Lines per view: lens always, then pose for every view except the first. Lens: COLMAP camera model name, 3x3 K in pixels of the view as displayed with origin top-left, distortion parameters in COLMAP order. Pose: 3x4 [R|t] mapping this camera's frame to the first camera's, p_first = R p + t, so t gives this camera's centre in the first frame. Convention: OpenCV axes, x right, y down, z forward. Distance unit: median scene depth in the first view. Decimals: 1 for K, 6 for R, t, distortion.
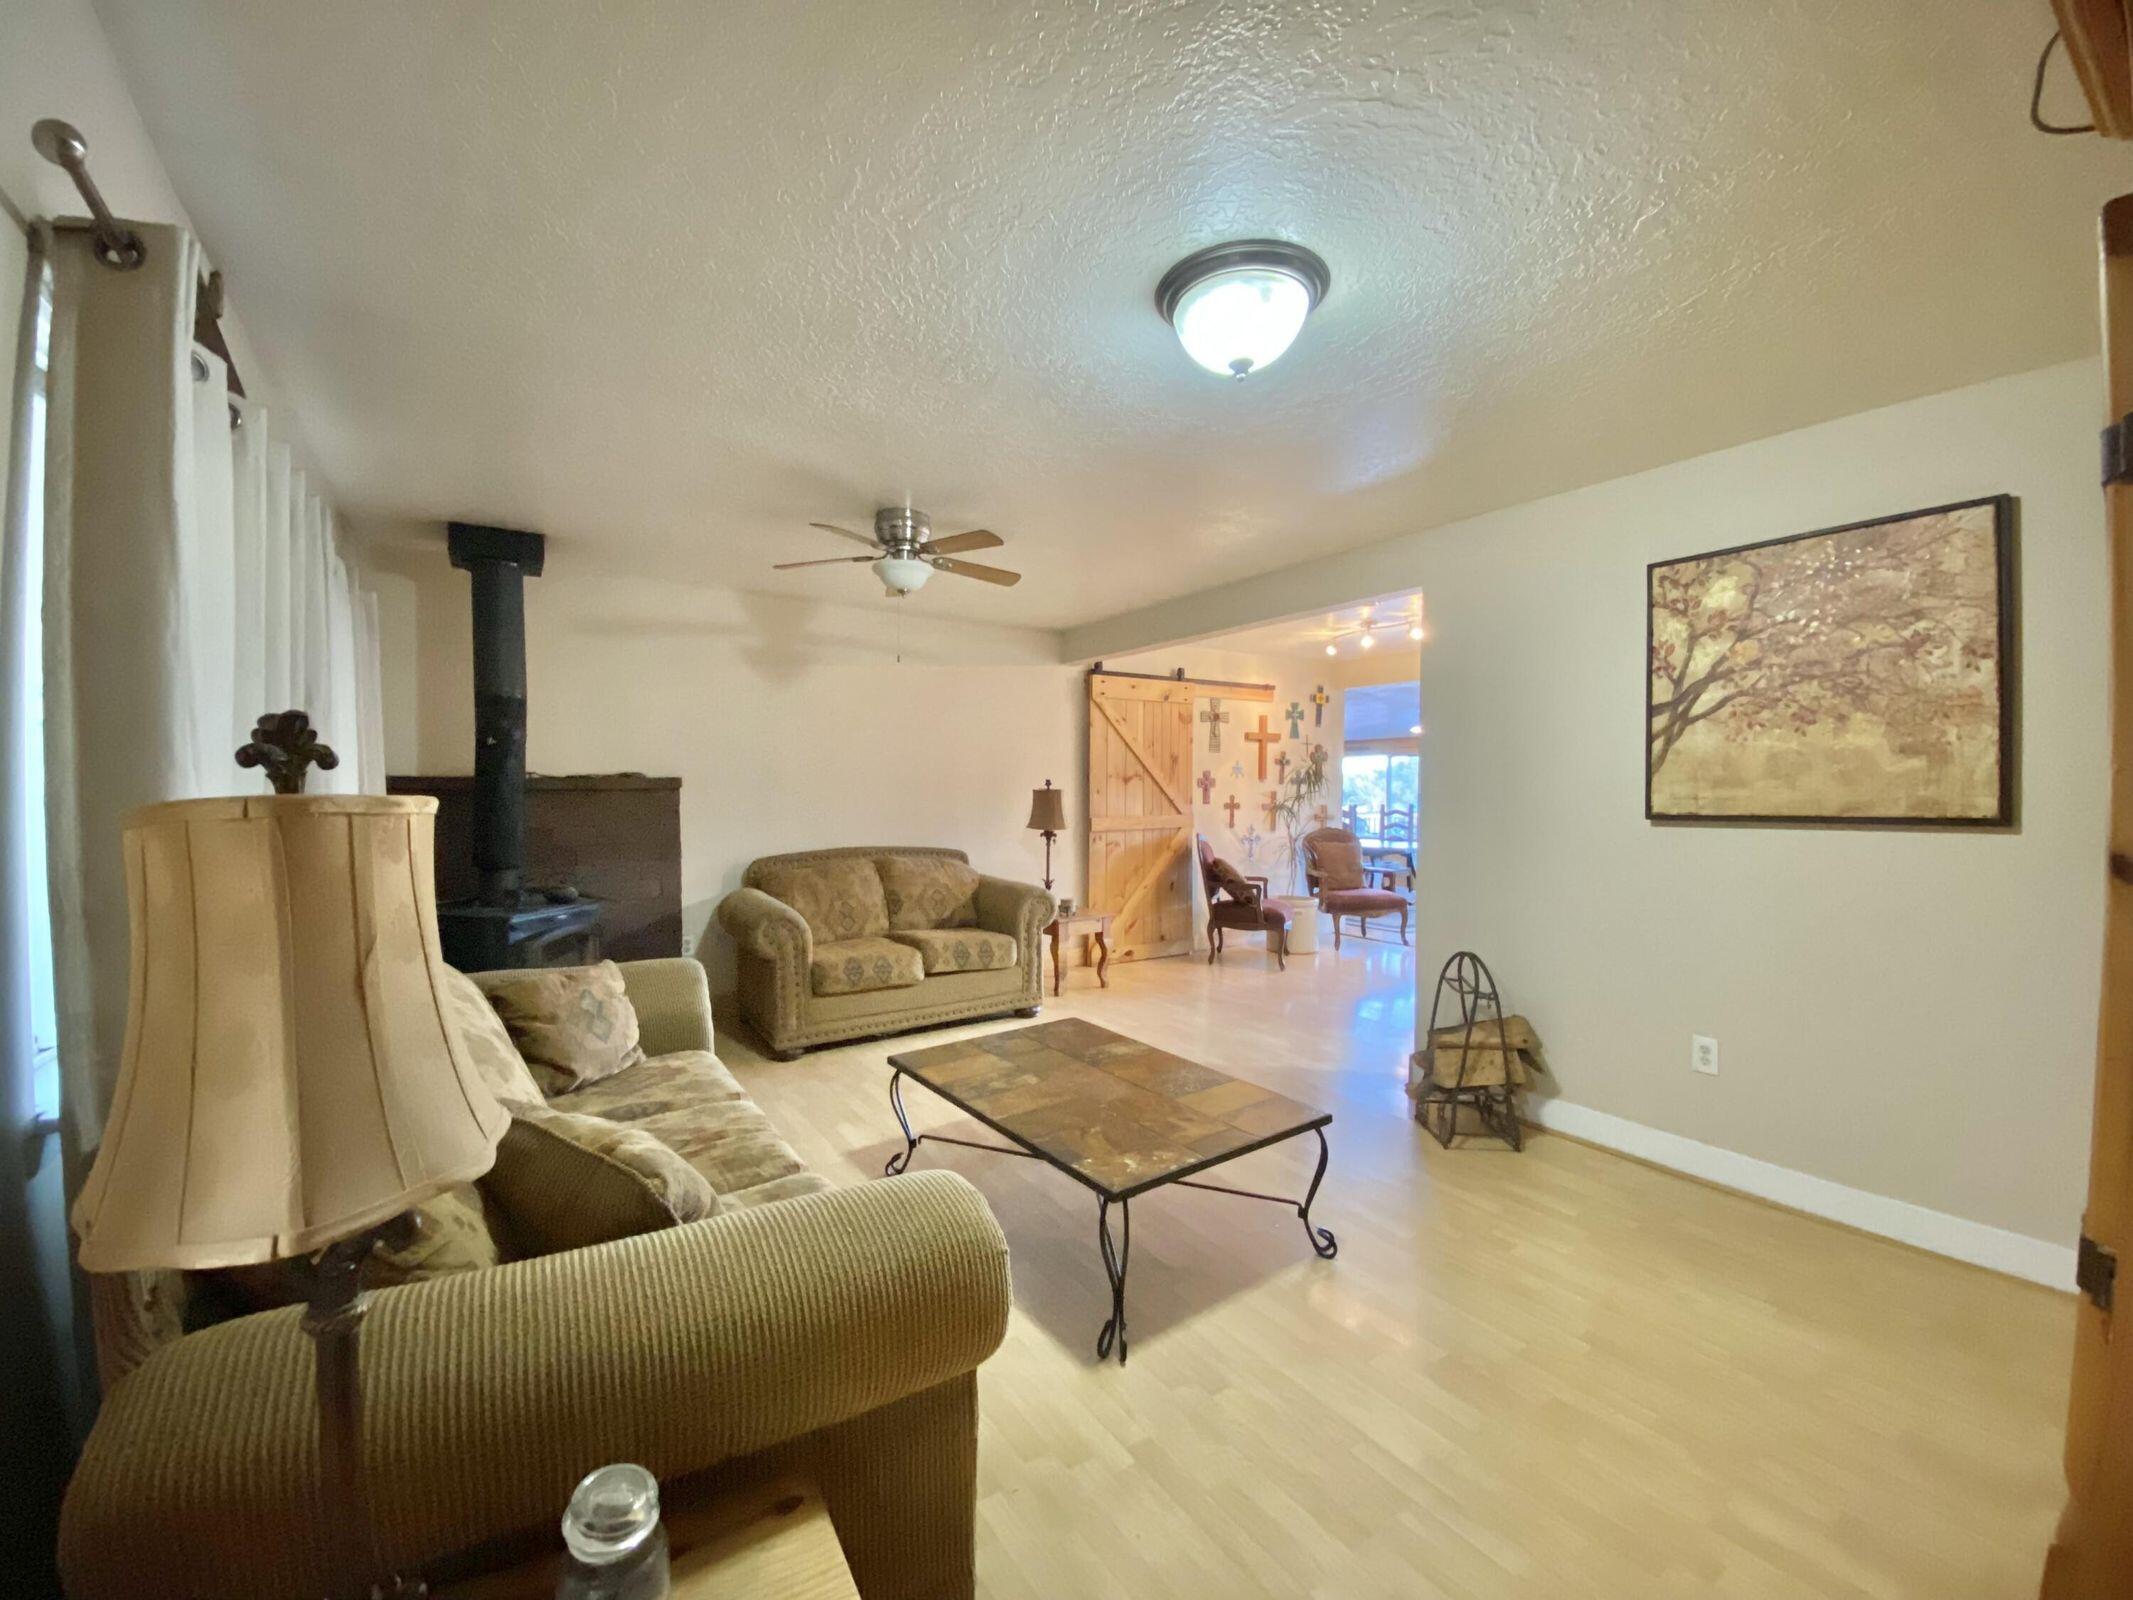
lens RADIAL K [[870.2, 0, 1066.5], [0, 870.2, 800.0], [0, 0, 1]] dist [0.000348, -0.000187]
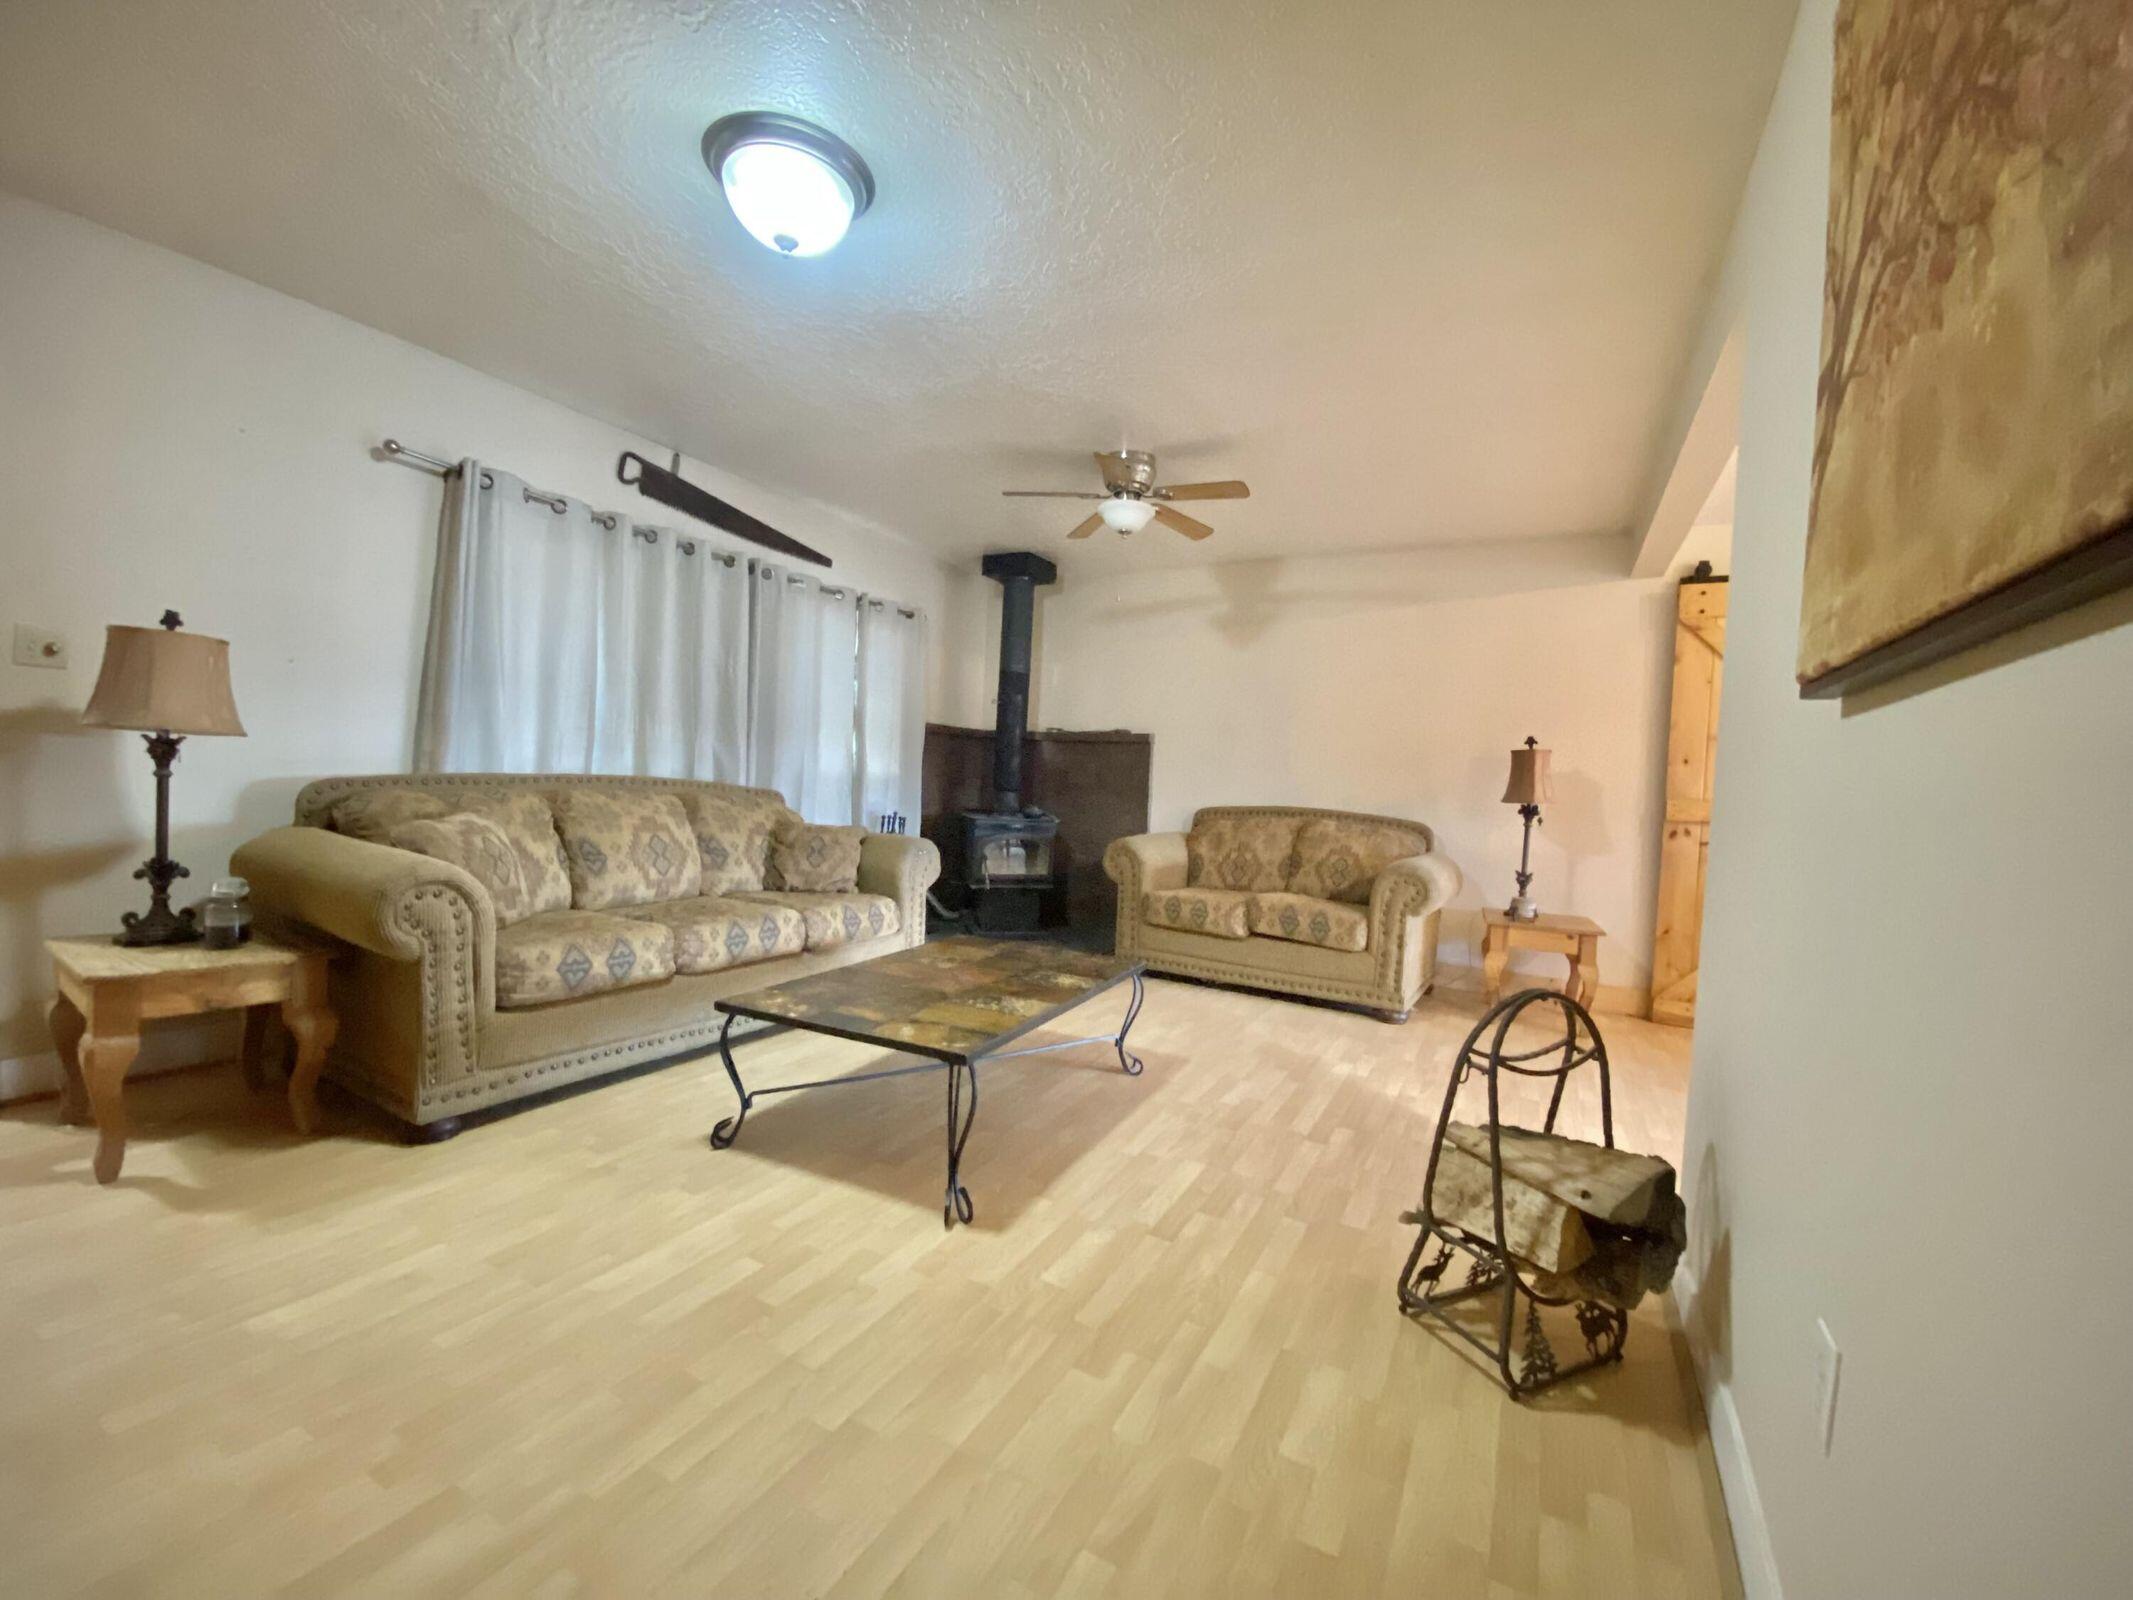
lens RADIAL K [[873.4, 0, 1061.3], [0, 873.4, 804.6], [0, 0, 1]] dist [0.053039, -0.000068]
pose [[0.448631, 0.052218, -0.892190, 0.647764], [-0.066904, 0.997453, 0.024737, 0.056247], [0.891209, 0.048593, 0.450982, 0.411926]]
